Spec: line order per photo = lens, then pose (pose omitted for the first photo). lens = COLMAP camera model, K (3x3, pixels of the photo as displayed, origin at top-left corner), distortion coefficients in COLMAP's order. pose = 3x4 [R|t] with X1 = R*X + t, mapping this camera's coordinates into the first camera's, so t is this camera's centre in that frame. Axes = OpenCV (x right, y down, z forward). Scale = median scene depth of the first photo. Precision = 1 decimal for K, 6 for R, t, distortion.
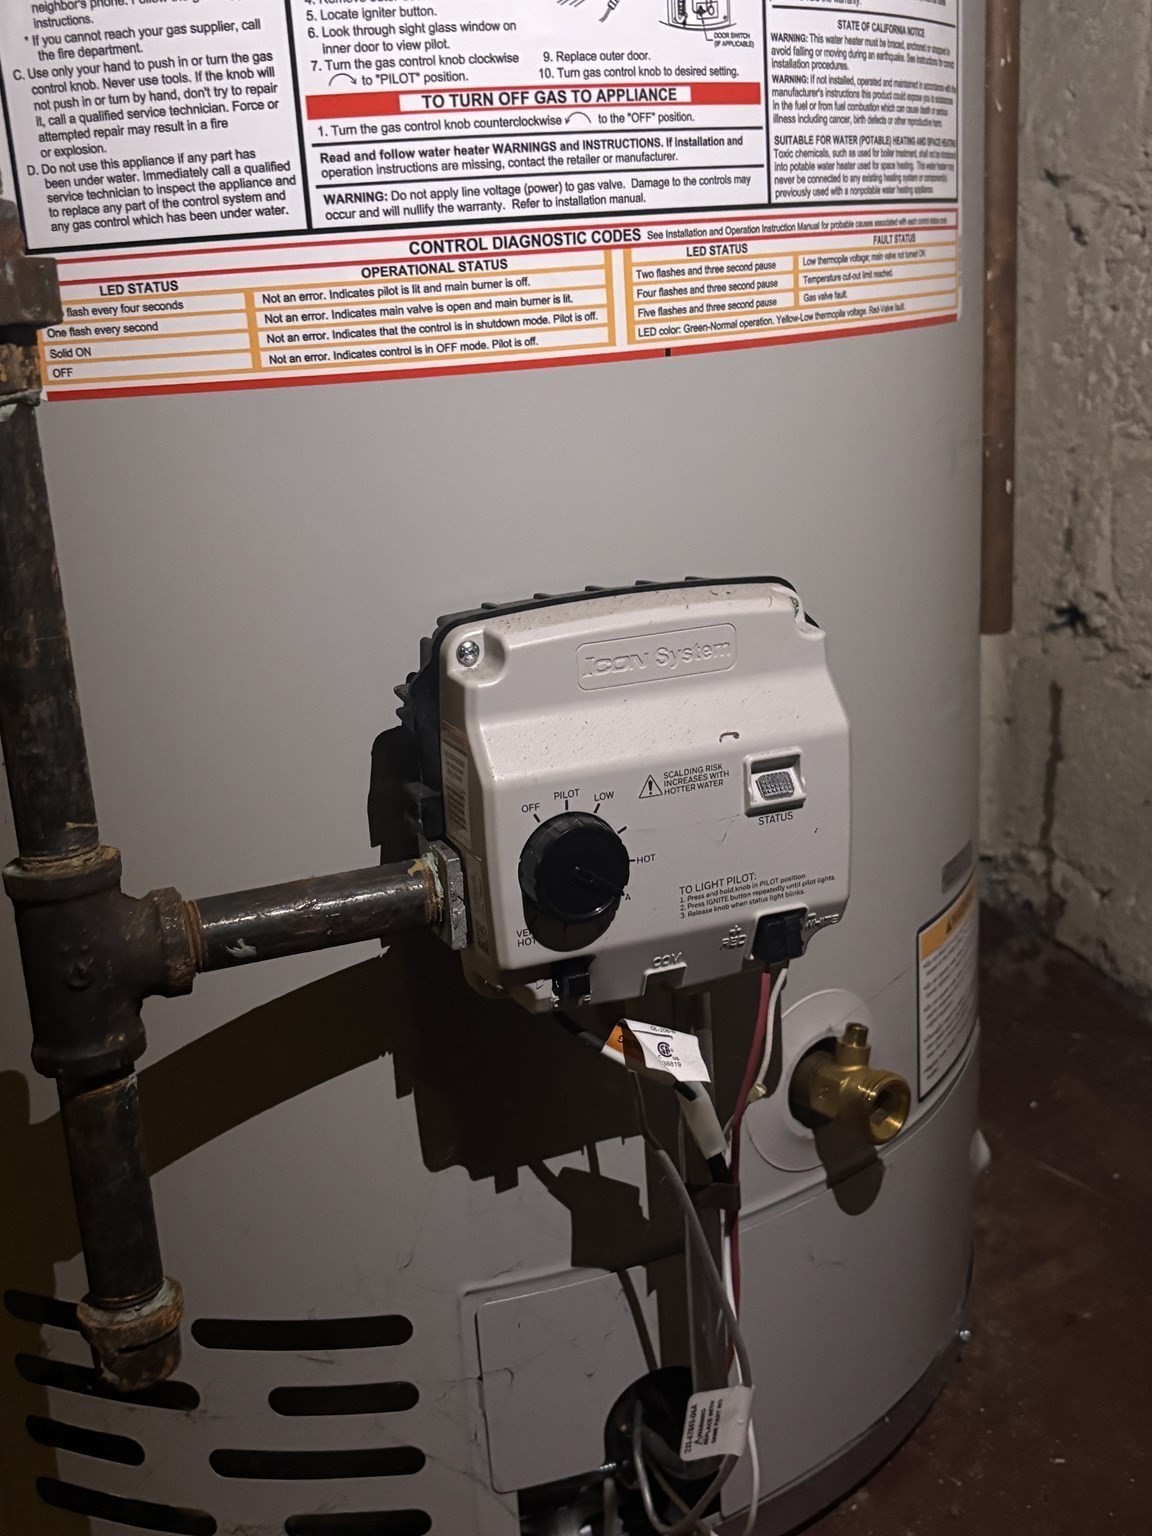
lens RADIAL K [[1700.4, 0, 574.9], [0, 1700.4, 767.2], [0, 0, 1]] dist [0.051383, 0.000000]
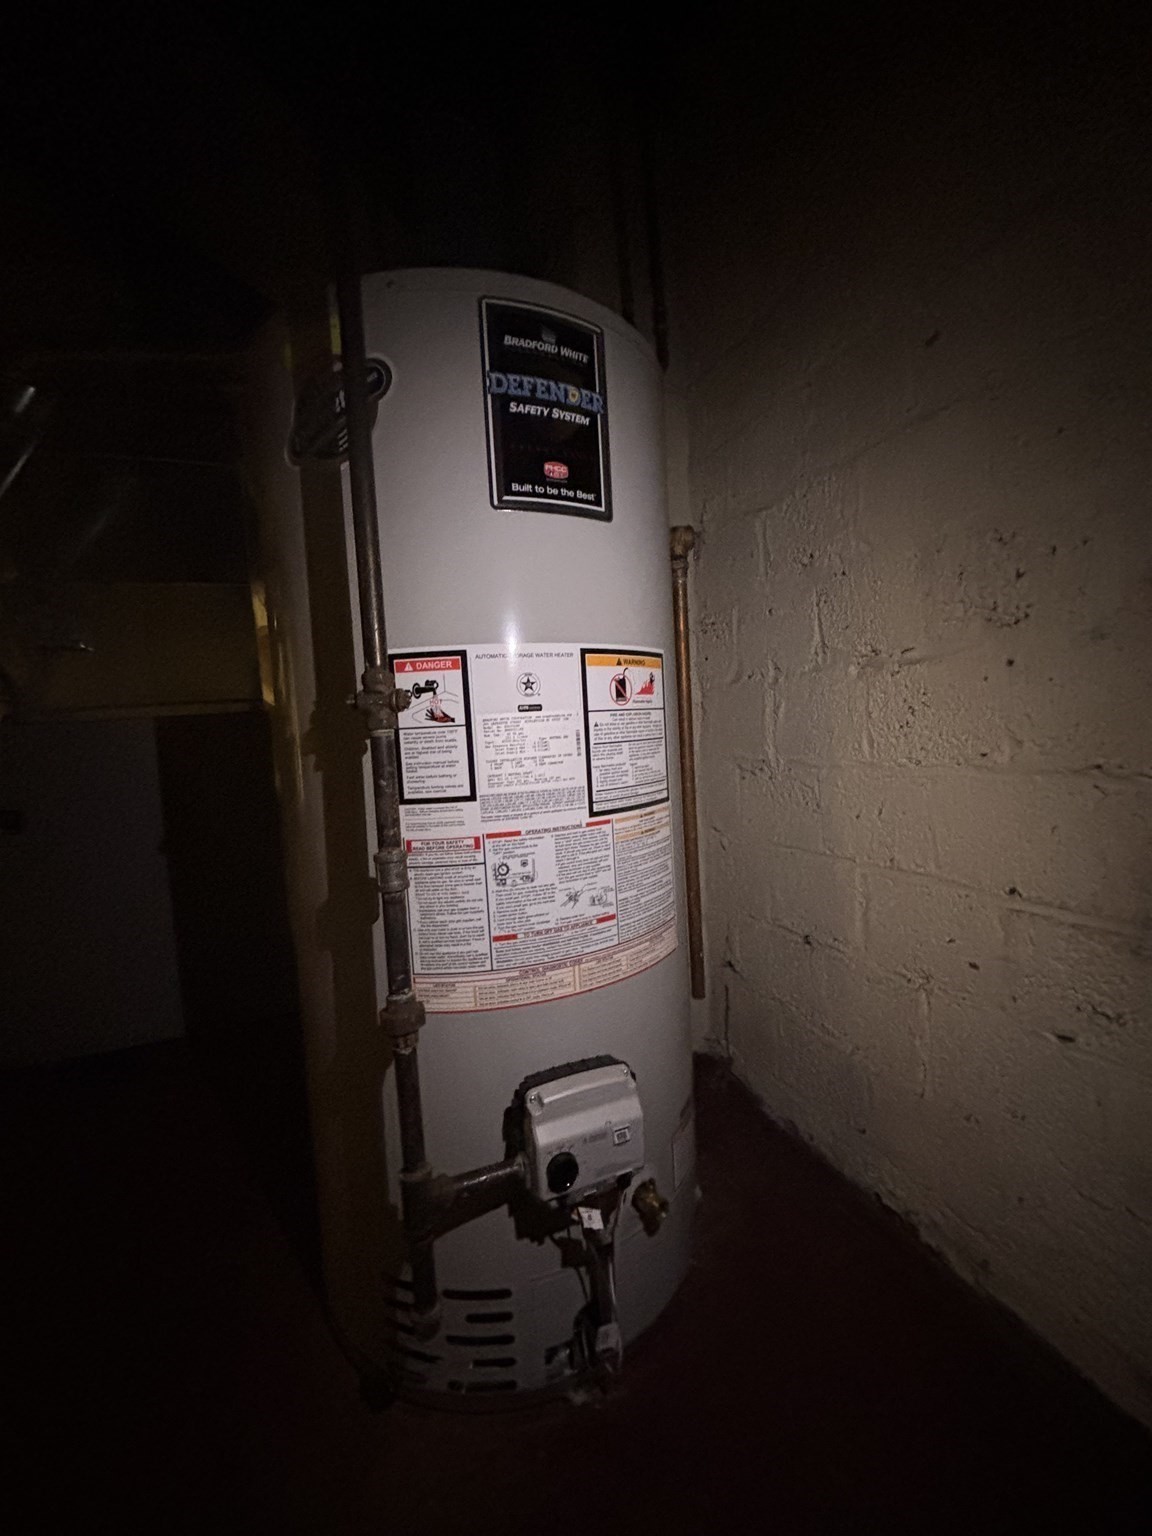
lens RADIAL K [[629.8, 0, 575.1], [0, 629.8, 769.9], [0, 0, 1]] dist [0.002309, 0.000199]
pose [[0.999951, 0.006343, 0.007570, 0.009251], [-0.004597, 0.977330, -0.211673, -0.423835], [-0.008741, 0.211628, 0.977311, -0.384065]]
